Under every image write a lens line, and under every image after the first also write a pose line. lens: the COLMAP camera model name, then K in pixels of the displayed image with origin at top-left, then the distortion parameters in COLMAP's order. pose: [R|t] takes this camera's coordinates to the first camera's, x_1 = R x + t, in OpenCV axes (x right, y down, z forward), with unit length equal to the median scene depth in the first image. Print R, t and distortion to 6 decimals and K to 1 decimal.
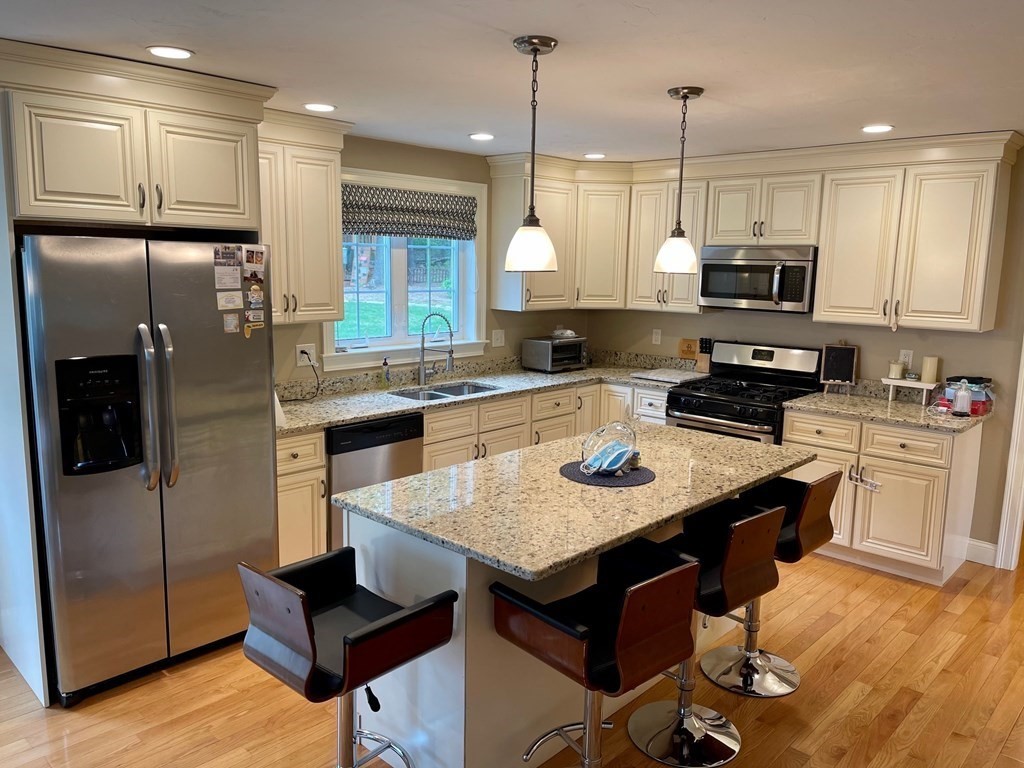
lens RADIAL K [[772.3, 0, 511.6], [0, 772.3, 377.8], [0, 0, 1]] dist [0.022514, -0.021644]
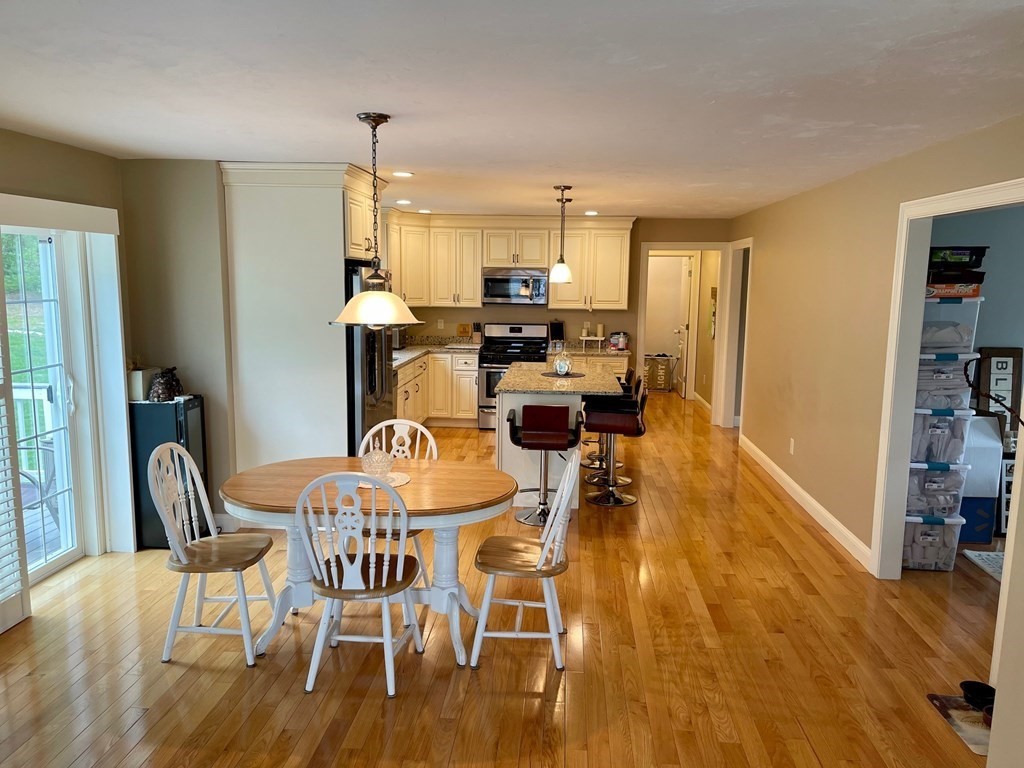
lens RADIAL K [[772.3, 0, 510.7], [0, 772.3, 390.4], [0, 0, 1]] dist [0.022514, -0.021644]
pose [[0.773089, -0.097857, 0.626704, -0.834111], [0.096317, 0.994681, 0.036501, 0.044338], [-0.626943, 0.032144, 0.778402, -0.368791]]
